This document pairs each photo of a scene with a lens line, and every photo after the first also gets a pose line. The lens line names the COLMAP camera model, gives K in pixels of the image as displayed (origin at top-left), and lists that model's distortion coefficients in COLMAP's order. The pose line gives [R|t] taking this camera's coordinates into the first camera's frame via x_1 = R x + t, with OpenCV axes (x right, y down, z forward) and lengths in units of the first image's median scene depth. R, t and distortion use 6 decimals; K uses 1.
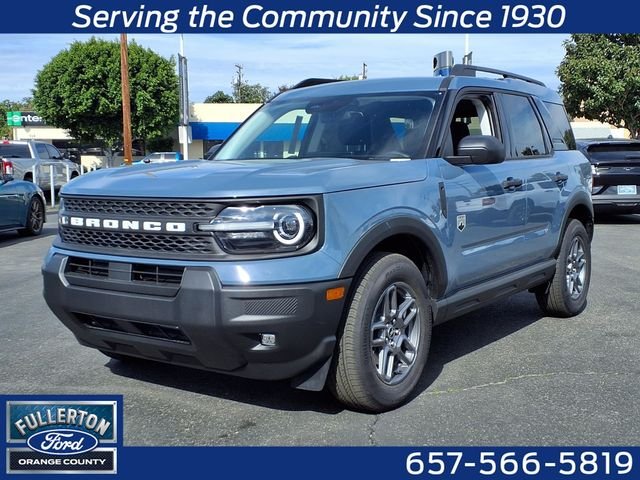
lens RADIAL K [[788.7, 0, 320.0], [0, 788.7, 240.0], [0, 0, 1]] dist [0.008590, 0.011397]
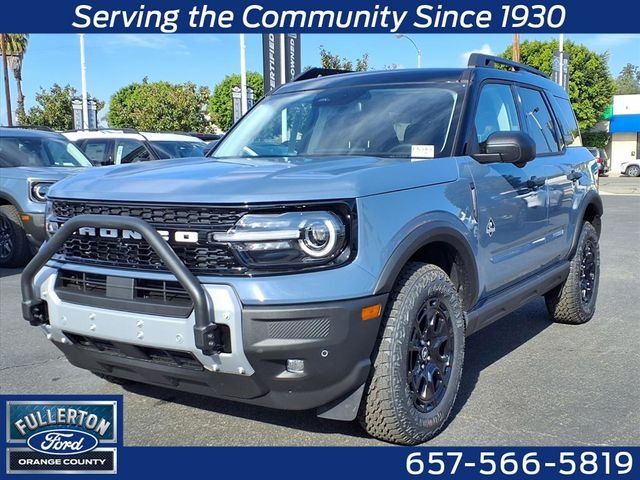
lens RADIAL K [[763.9, 0, 319.4], [0, 763.9, 250.8], [0, 0, 1]] dist [0.009149, -0.005603]
pose [[0.999144, -0.005995, 0.040922, -0.070770], [0.005117, 0.999755, 0.021524, -0.018149], [-0.041041, -0.021296, 0.998930, 0.154991]]
